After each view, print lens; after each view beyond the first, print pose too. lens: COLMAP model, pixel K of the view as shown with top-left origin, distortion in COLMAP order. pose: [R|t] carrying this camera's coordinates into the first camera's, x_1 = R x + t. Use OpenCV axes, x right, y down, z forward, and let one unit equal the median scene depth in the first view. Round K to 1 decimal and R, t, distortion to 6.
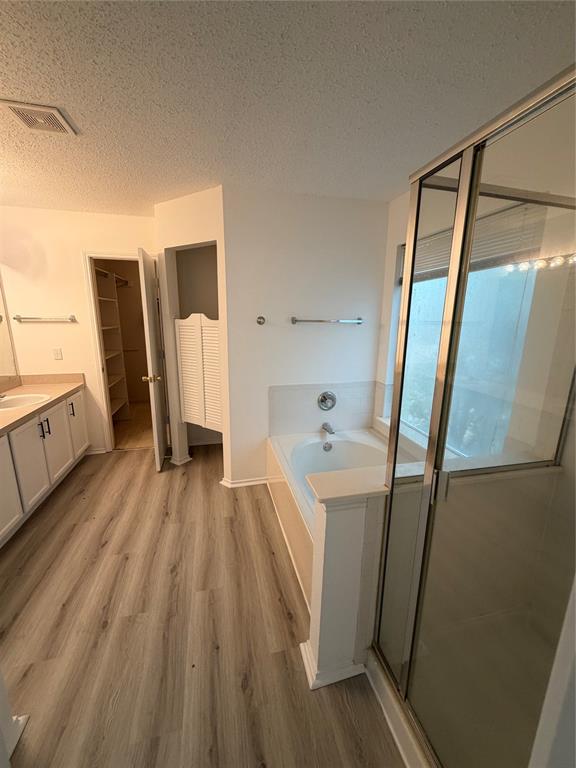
lens RADIAL K [[307.7, 0, 286.8], [0, 307.7, 382.8], [0, 0, 1]] dist [0.001008, 0.000010]
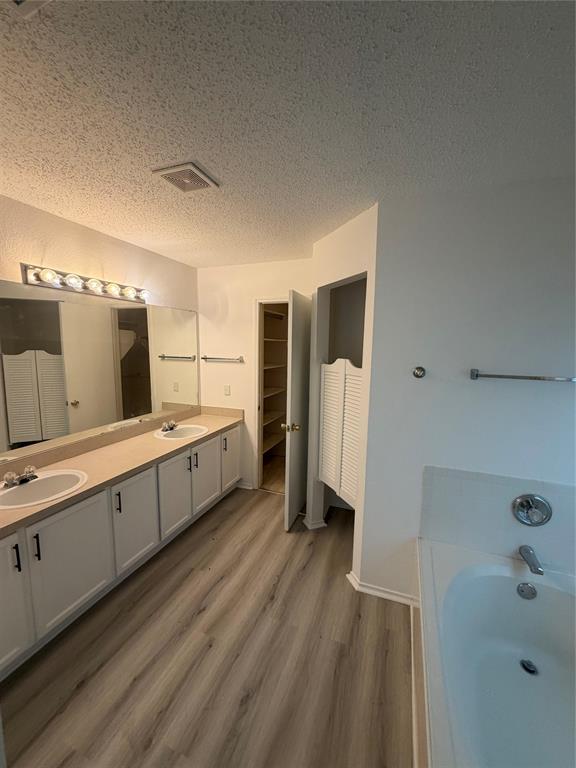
lens RADIAL K [[307.7, 0, 286.8], [0, 307.7, 382.8], [0, 0, 1]] dist [0.001008, 0.000010]
pose [[0.826165, 0.070523, -0.558998, 0.056335], [-0.127521, 0.989795, -0.063596, -0.086422], [0.548808, 0.123825, 0.826727, 0.226256]]
